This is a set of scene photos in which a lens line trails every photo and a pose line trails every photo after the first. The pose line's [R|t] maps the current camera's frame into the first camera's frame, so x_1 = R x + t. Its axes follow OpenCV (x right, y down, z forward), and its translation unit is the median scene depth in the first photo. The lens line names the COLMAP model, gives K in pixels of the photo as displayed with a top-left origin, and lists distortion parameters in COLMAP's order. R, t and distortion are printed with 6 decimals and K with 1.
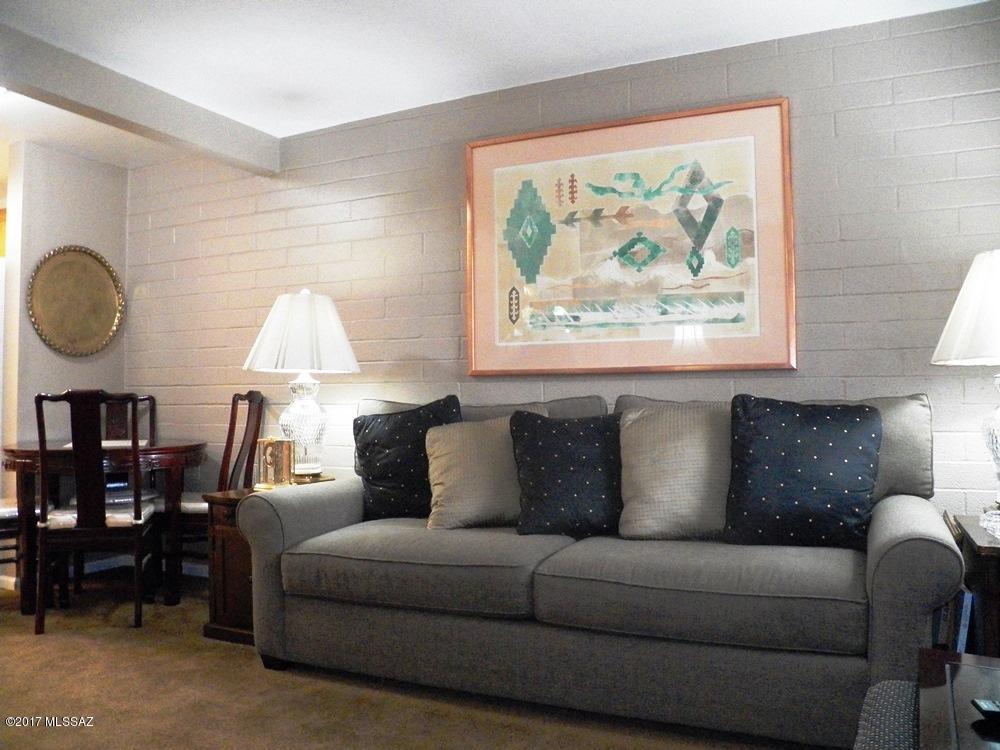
lens RADIAL K [[826.7, 0, 518.0], [0, 826.7, 367.7], [0, 0, 1]] dist [-0.123295, 0.070098]
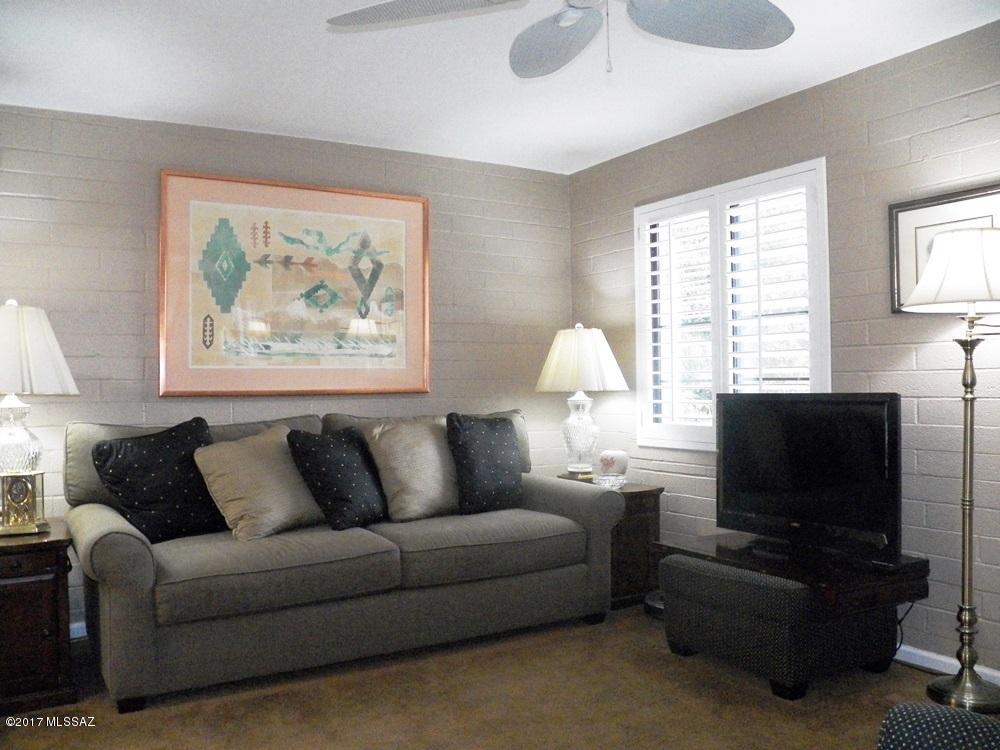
lens RADIAL K [[826.7, 0, 456.1], [0, 826.7, 373.2], [0, 0, 1]] dist [-0.123295, 0.070098]
pose [[0.568191, 0.011770, 0.822813, -0.749078], [-0.023536, 0.999721, 0.001952, -0.032755], [-0.822560, -0.020475, 0.568309, 0.130544]]
